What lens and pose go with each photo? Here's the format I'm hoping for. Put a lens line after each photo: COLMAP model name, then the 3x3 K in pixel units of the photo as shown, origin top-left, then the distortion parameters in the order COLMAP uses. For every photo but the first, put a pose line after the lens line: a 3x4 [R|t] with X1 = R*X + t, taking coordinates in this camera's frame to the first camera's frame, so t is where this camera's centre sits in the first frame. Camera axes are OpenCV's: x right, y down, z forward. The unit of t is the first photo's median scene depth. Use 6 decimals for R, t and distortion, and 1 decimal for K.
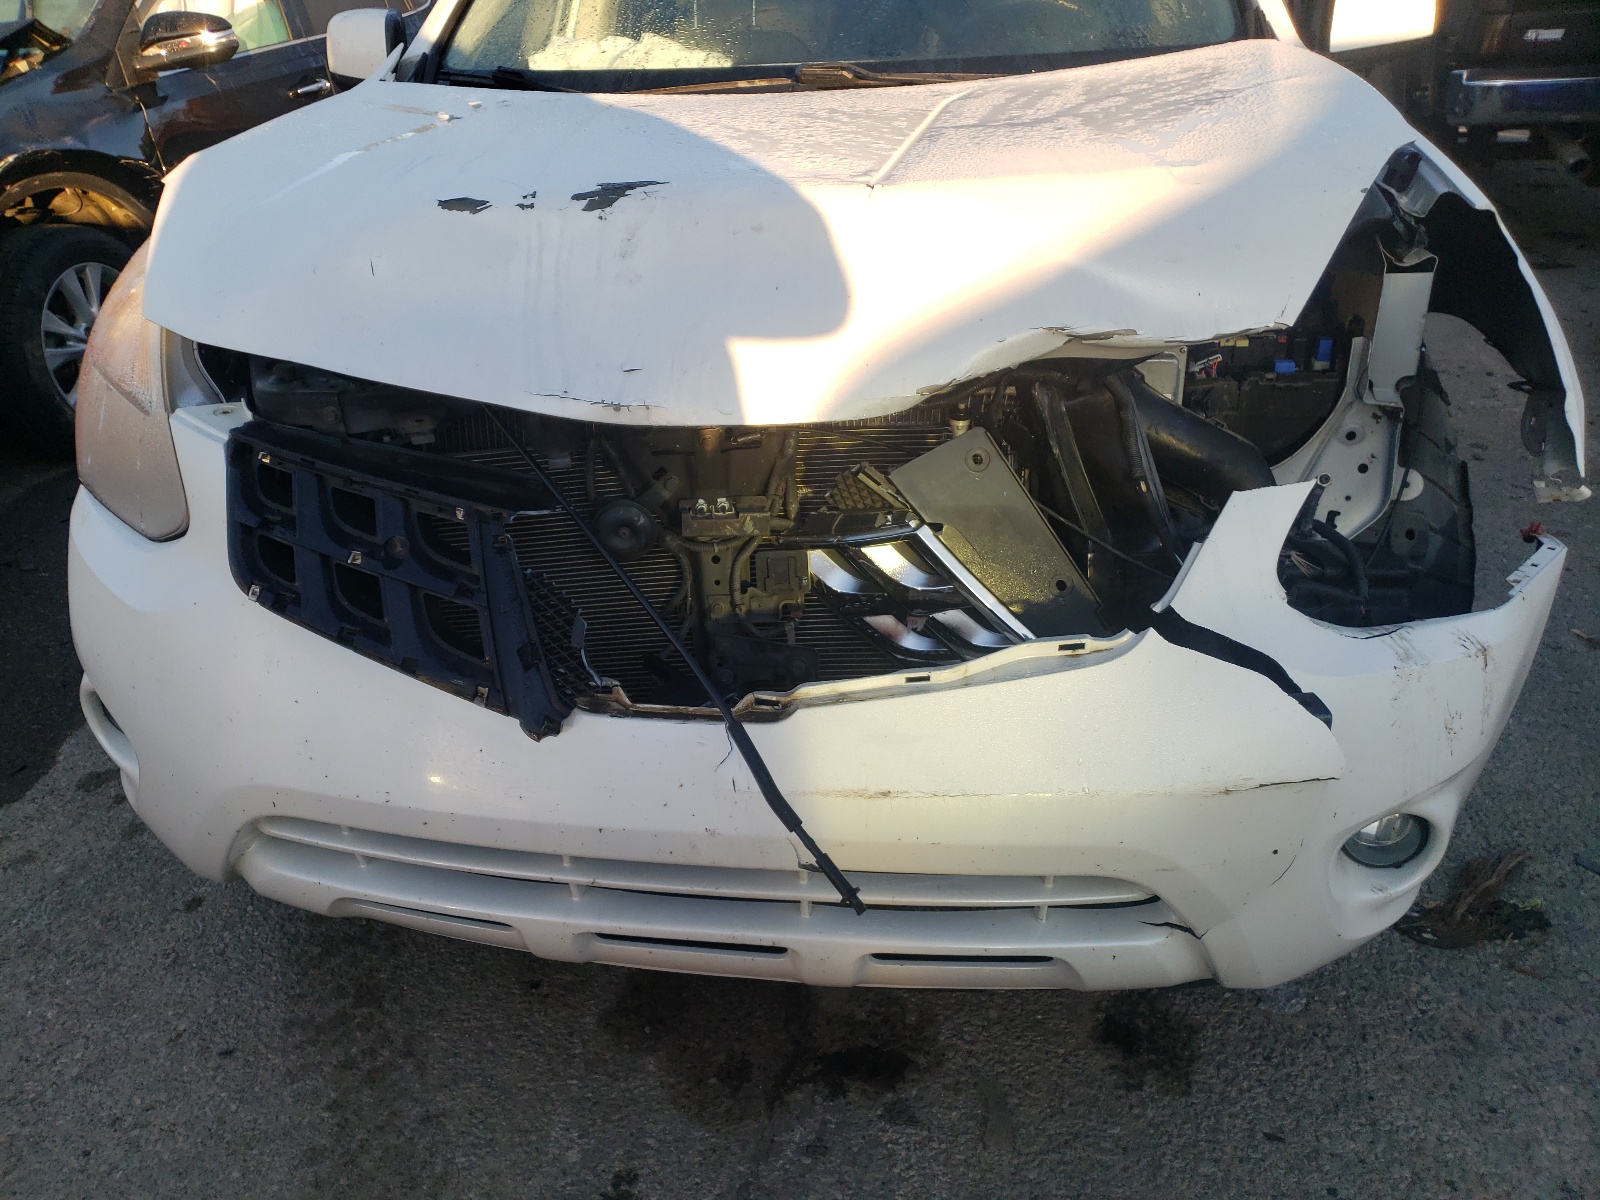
lens RADIAL K [[1309.9, 0, 801.8], [0, 1309.9, 684.1], [0, 0, 1]] dist [0.064128, -0.064876]
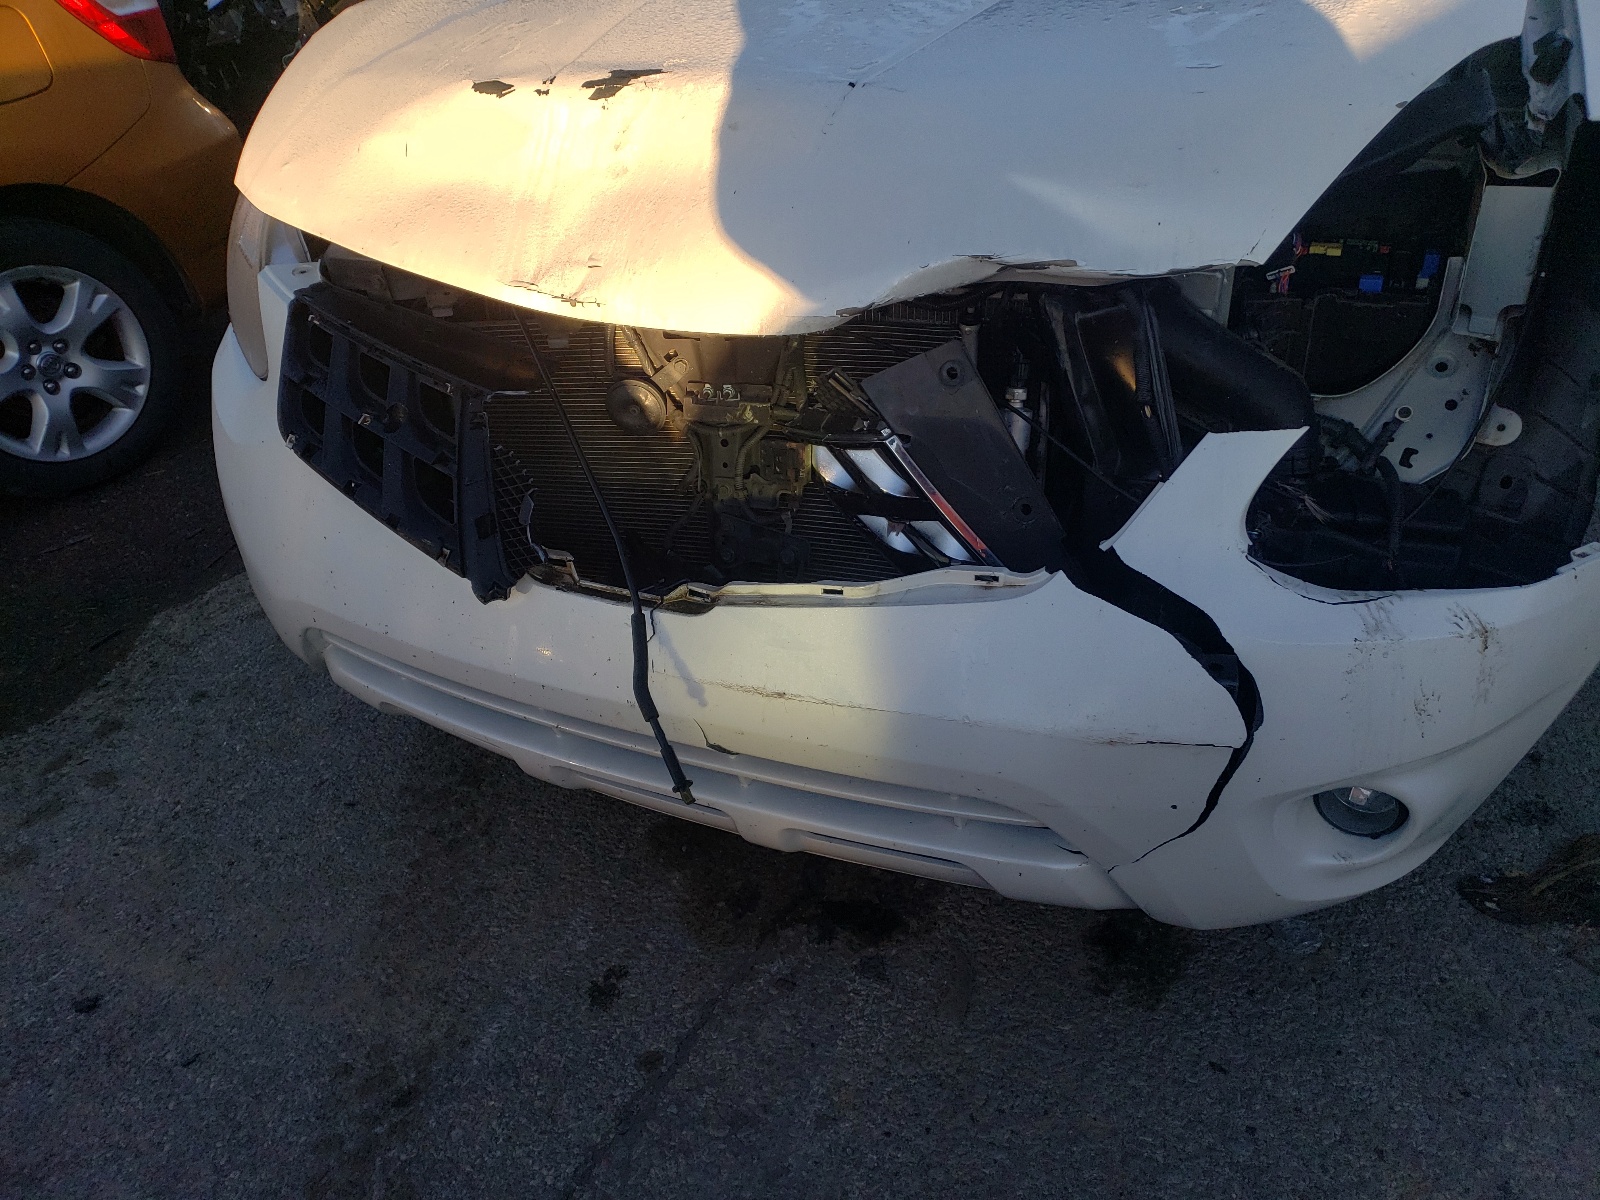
lens RADIAL K [[1314.0, 0, 903.1], [0, 1314.0, 685.7], [0, 0, 1]] dist [0.139544, -0.288238]
pose [[0.952671, 0.155263, -0.261363, 0.381013], [-0.110070, 0.977577, 0.179522, -0.111305], [0.283376, -0.142257, 0.948399, 0.004319]]
